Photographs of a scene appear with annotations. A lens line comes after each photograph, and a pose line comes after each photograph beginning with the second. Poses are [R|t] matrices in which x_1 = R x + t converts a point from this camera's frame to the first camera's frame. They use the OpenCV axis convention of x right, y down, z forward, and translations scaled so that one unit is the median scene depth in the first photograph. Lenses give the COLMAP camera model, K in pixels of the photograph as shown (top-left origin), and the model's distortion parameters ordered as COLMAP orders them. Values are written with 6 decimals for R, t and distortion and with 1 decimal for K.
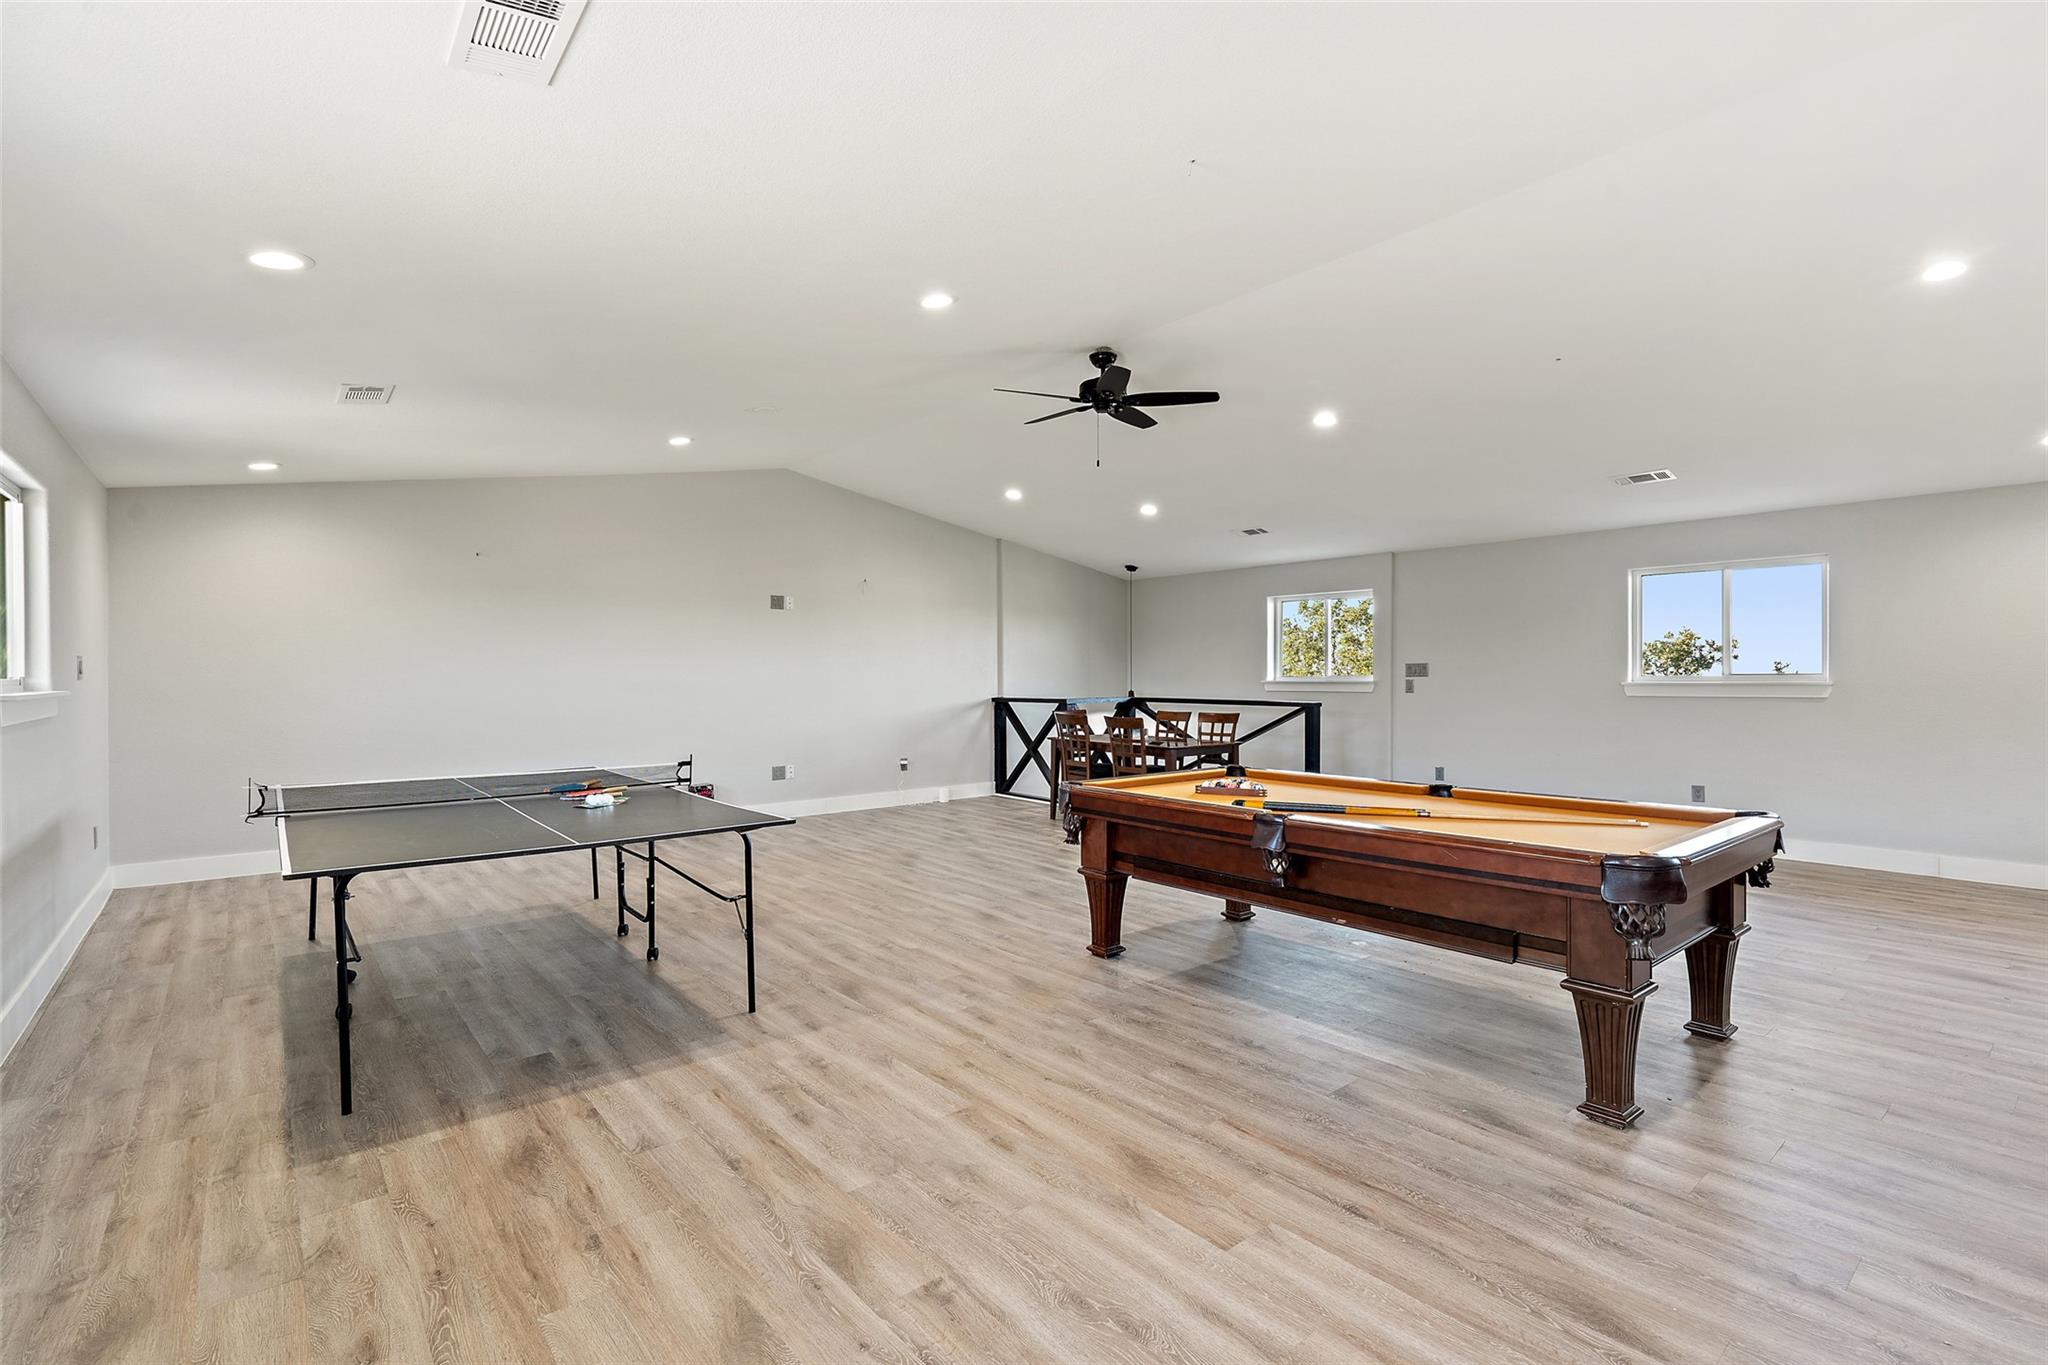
lens RADIAL K [[923.7, 0, 1022.2], [0, 923.7, 685.9], [0, 0, 1]] dist [-0.026085, 0.007769]
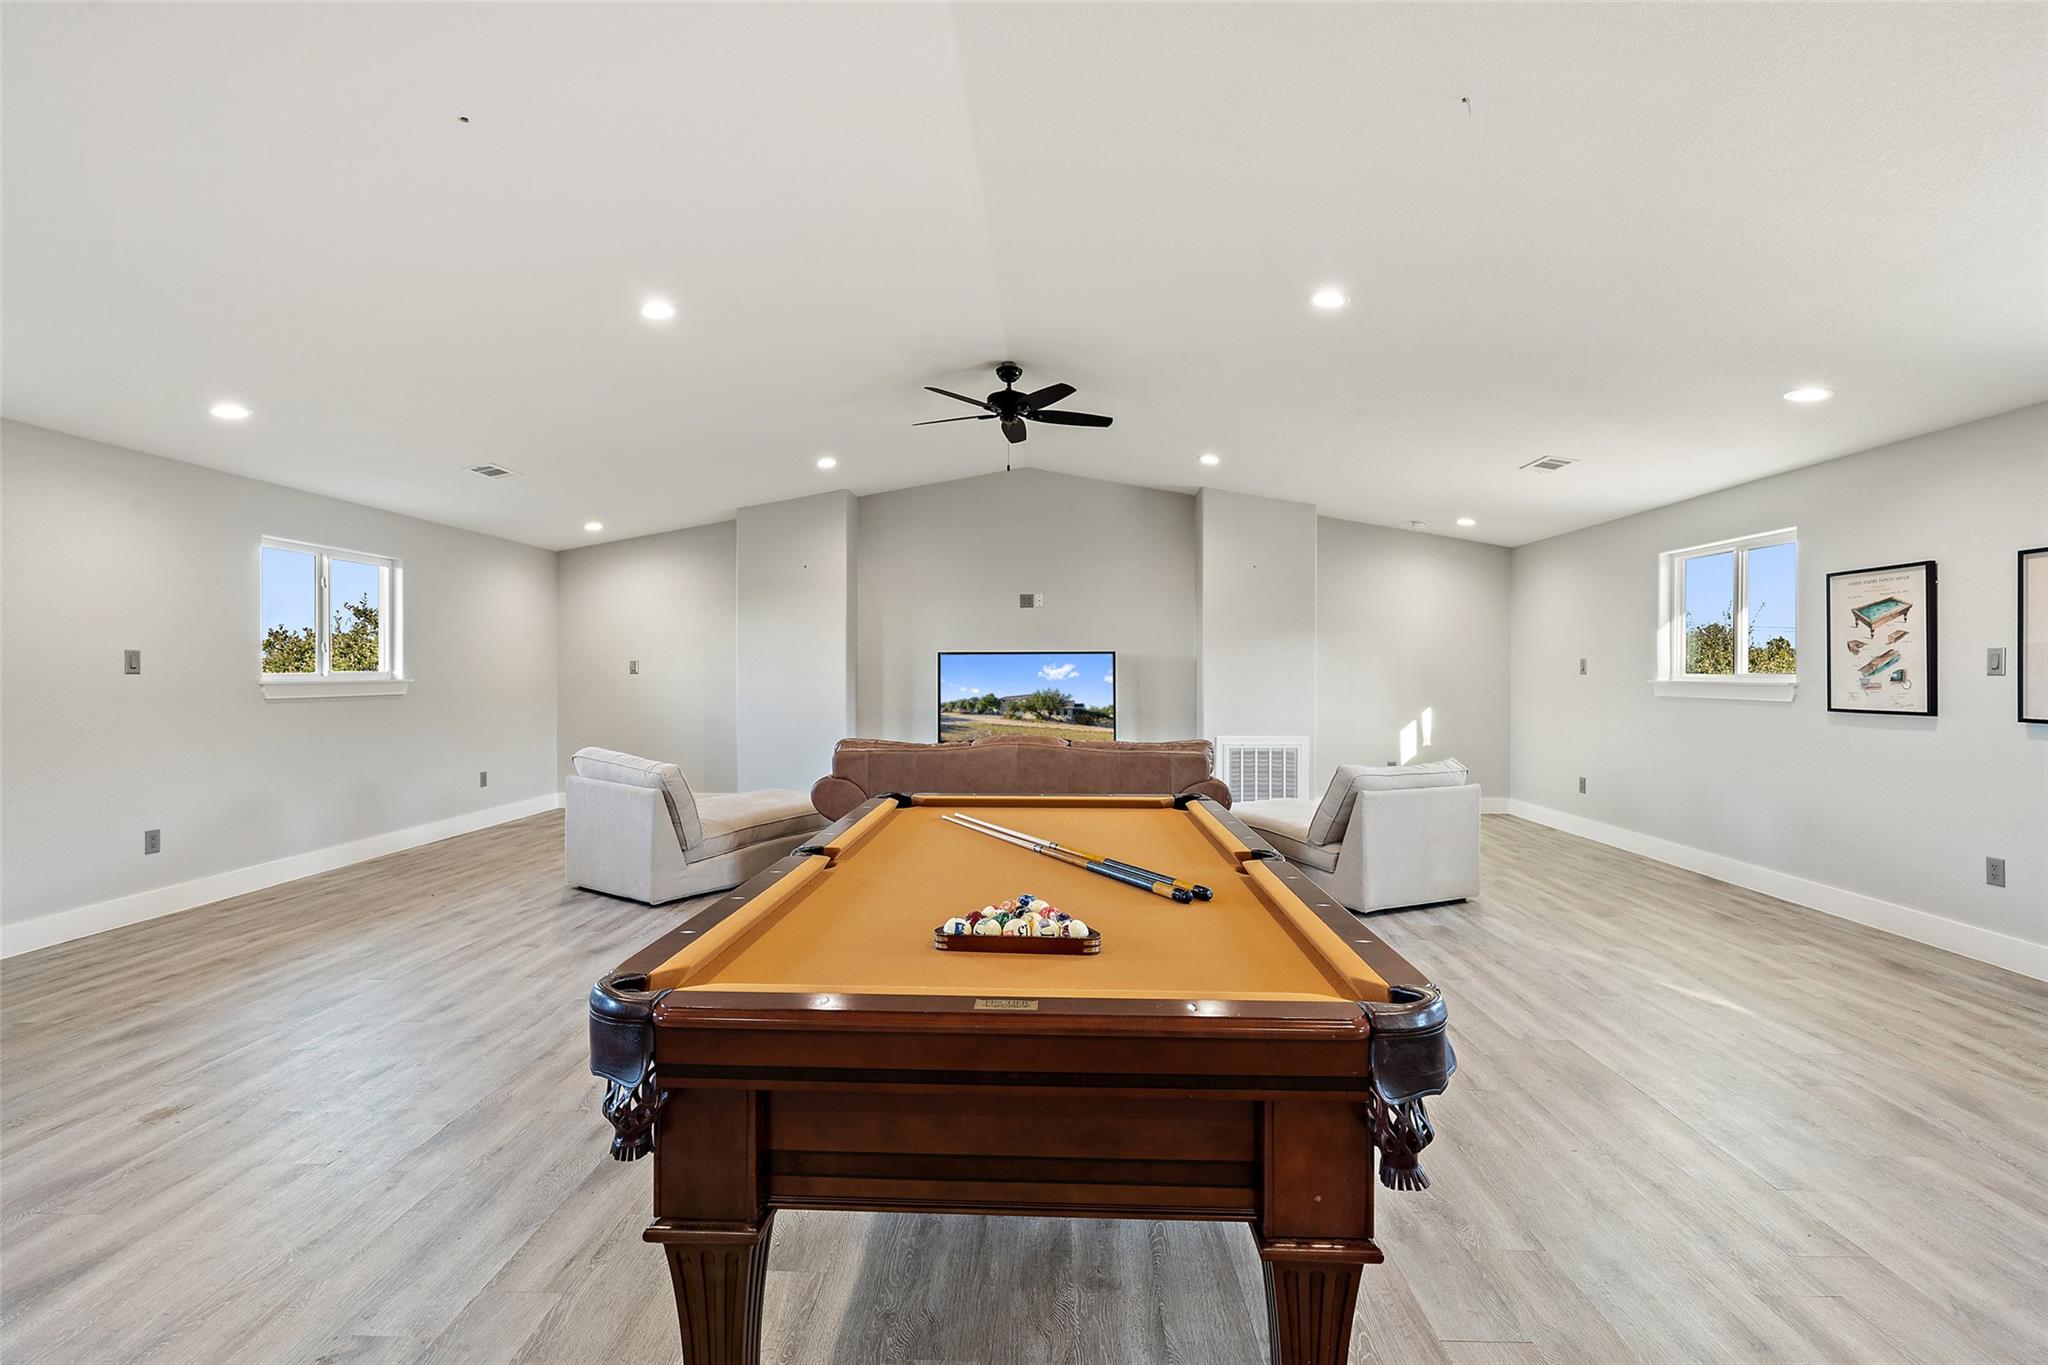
lens RADIAL K [[923.7, 0, 1022.2], [0, 923.7, 685.9], [0, 0, 1]] dist [-0.026085, 0.007769]
pose [[-0.742755, -0.005886, 0.669537, -0.080857], [0.007275, 0.999831, 0.016861, -0.009271], [-0.669523, 0.017395, -0.742587, 1.810332]]
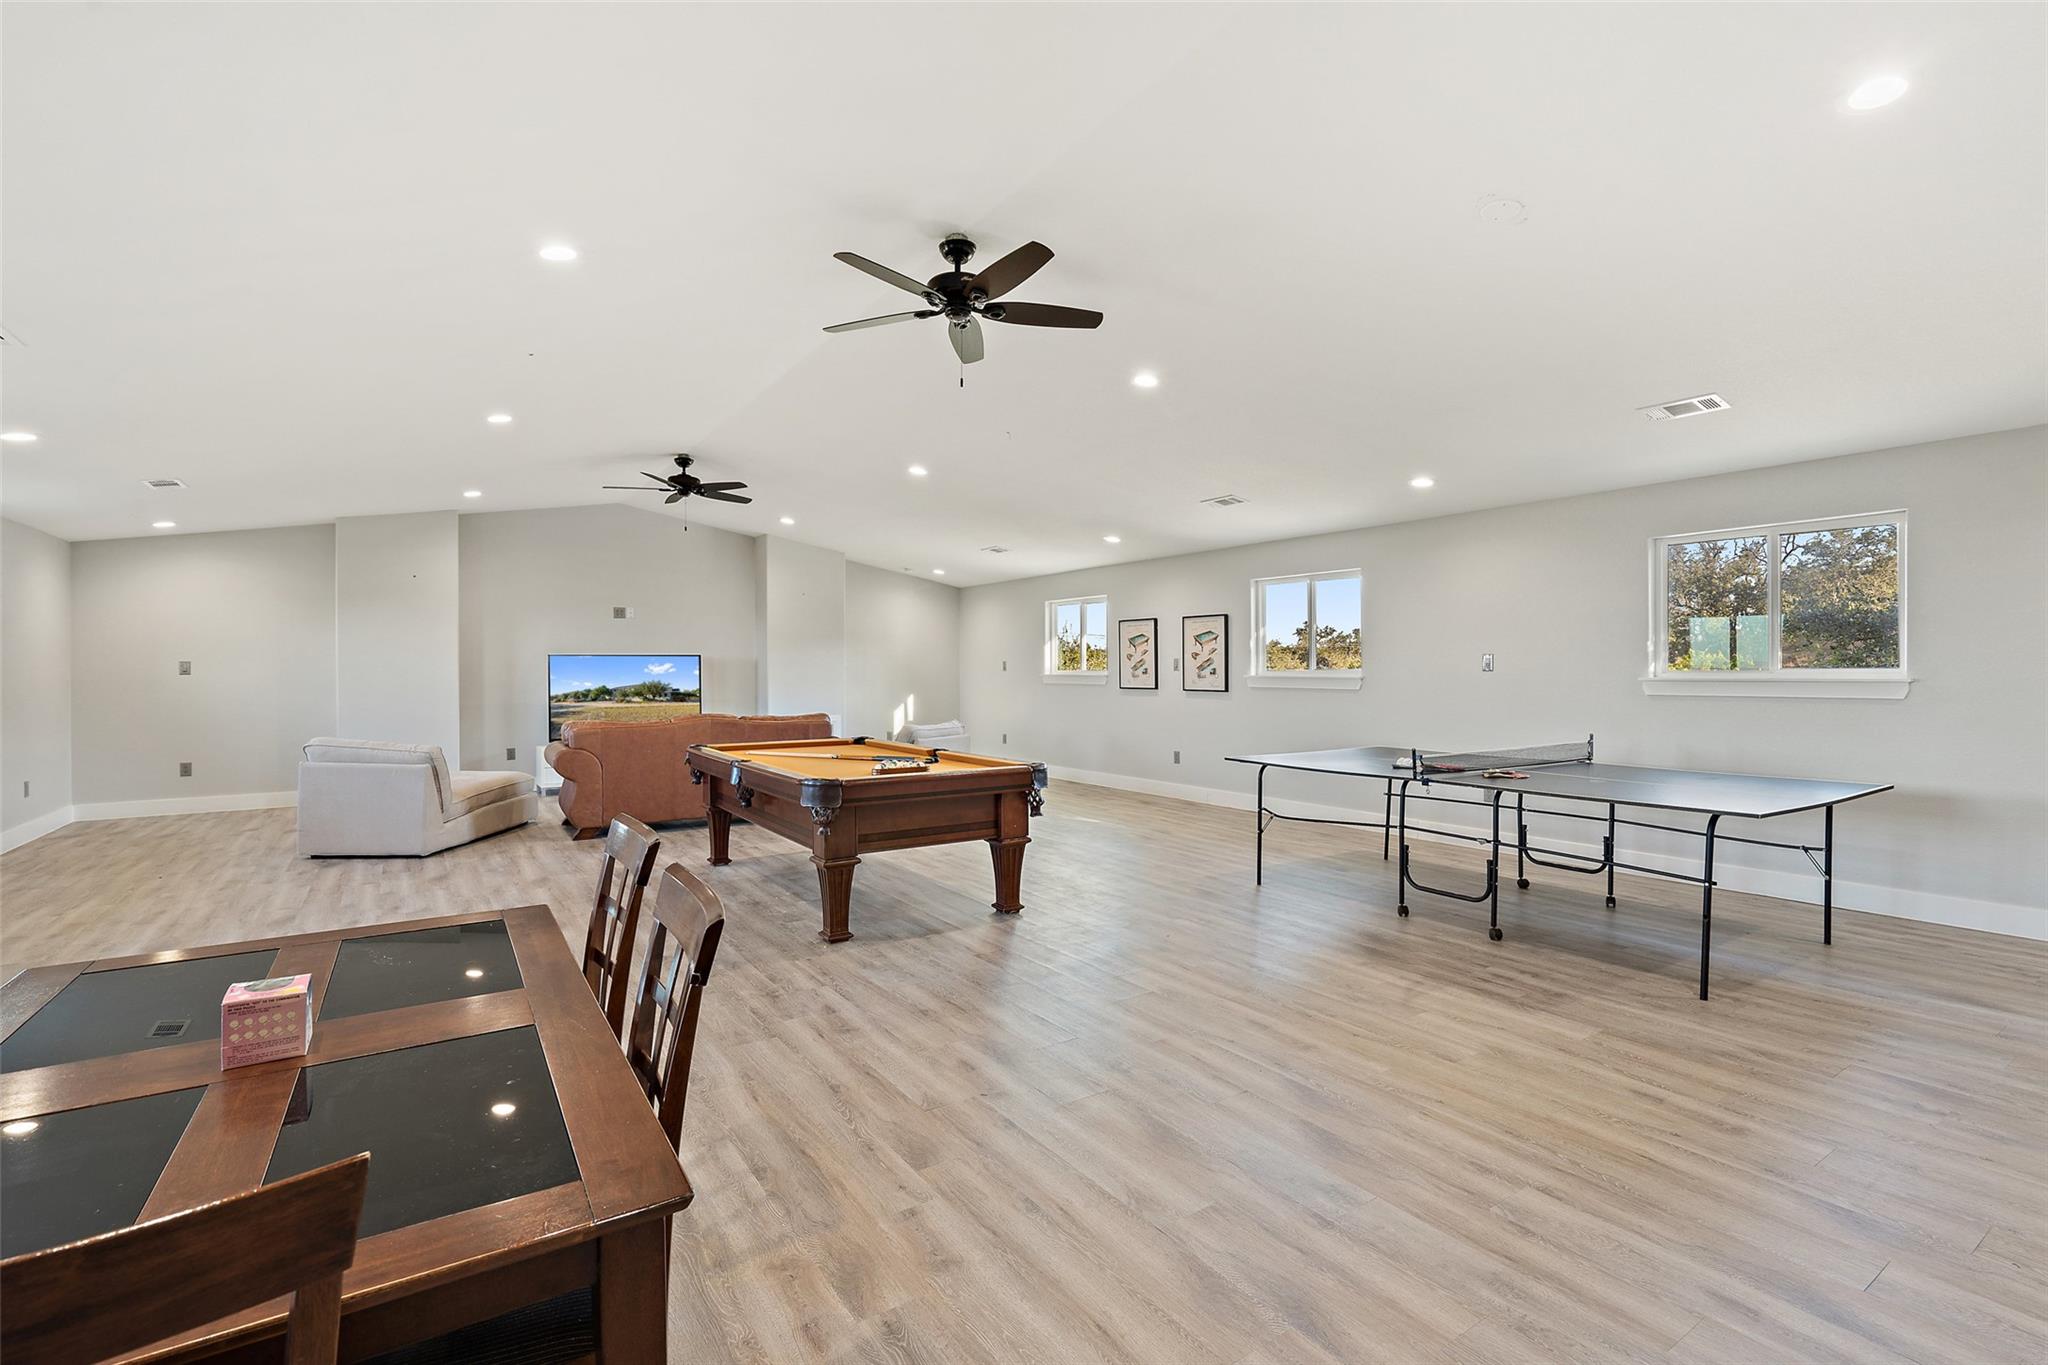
lens RADIAL K [[923.7, 0, 1022.2], [0, 923.7, 685.9], [0, 0, 1]] dist [-0.026085, 0.007769]
pose [[-0.994300, 0.000389, 0.106618, -0.070307], [0.003499, 0.999574, 0.028987, -0.031502], [-0.106561, 0.029195, -0.993877, 2.904354]]
